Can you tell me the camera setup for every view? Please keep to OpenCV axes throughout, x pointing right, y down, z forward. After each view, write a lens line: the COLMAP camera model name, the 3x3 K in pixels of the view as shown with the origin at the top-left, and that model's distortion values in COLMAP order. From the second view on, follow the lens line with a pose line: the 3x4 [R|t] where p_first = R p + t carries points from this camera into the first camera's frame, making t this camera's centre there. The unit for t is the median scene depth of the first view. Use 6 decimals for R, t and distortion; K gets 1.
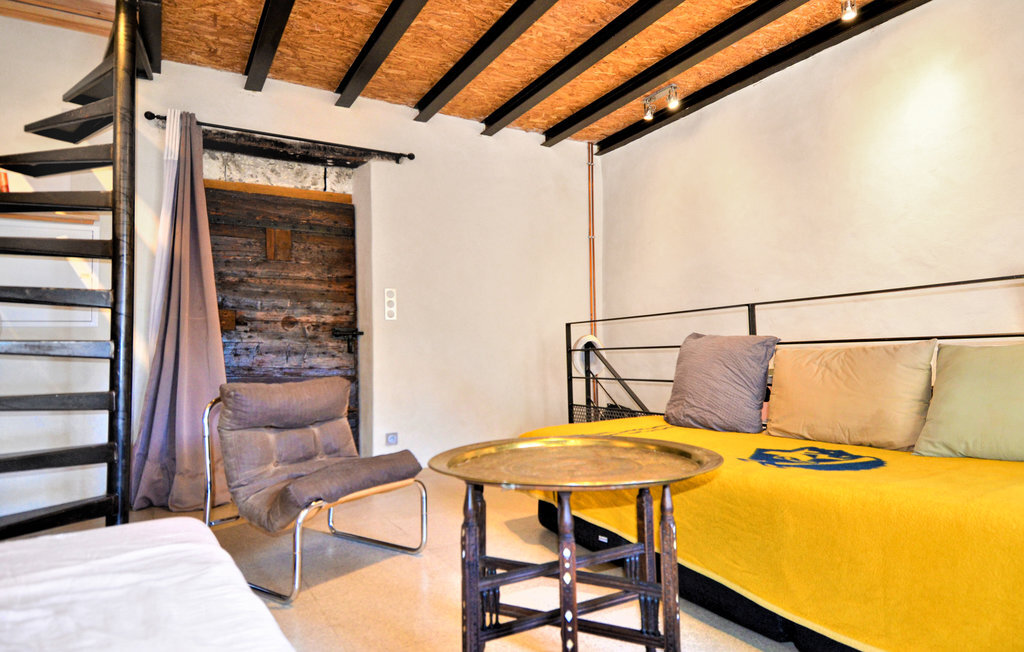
lens RADIAL K [[540.5, 0, 519.2], [0, 540.5, 312.5], [0, 0, 1]] dist [0.038792, -0.039083]
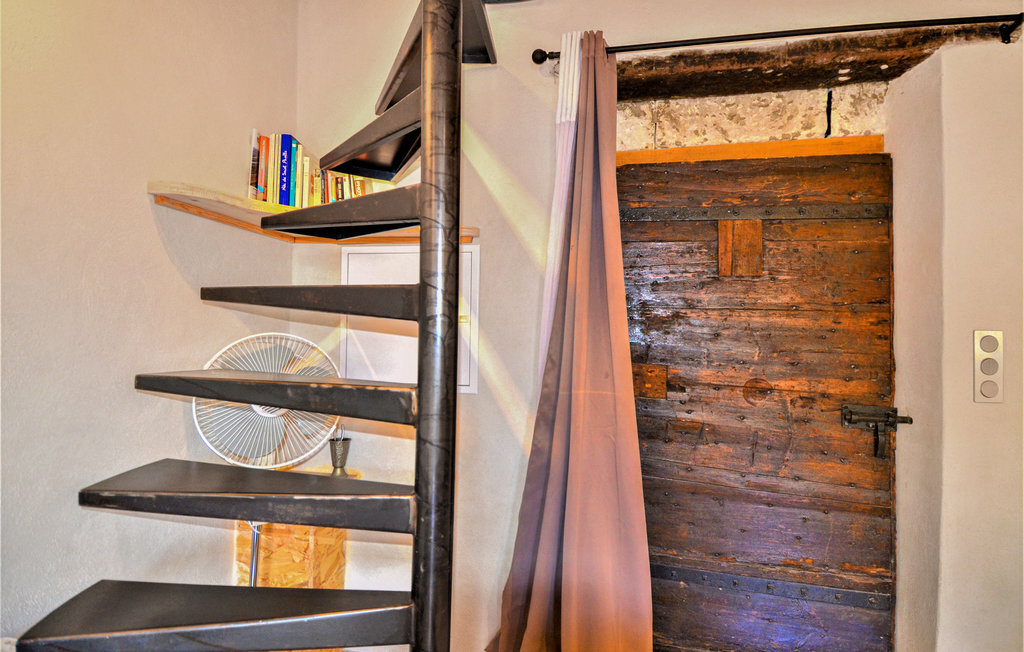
lens RADIAL K [[540.5, 0, 519.2], [0, 540.5, 312.5], [0, 0, 1]] dist [0.038792, -0.039083]
pose [[0.713786, 0.024681, -0.699929, -0.213211], [-0.000238, 0.999387, 0.034998, -0.078255], [0.700364, -0.024814, 0.713354, 0.445808]]
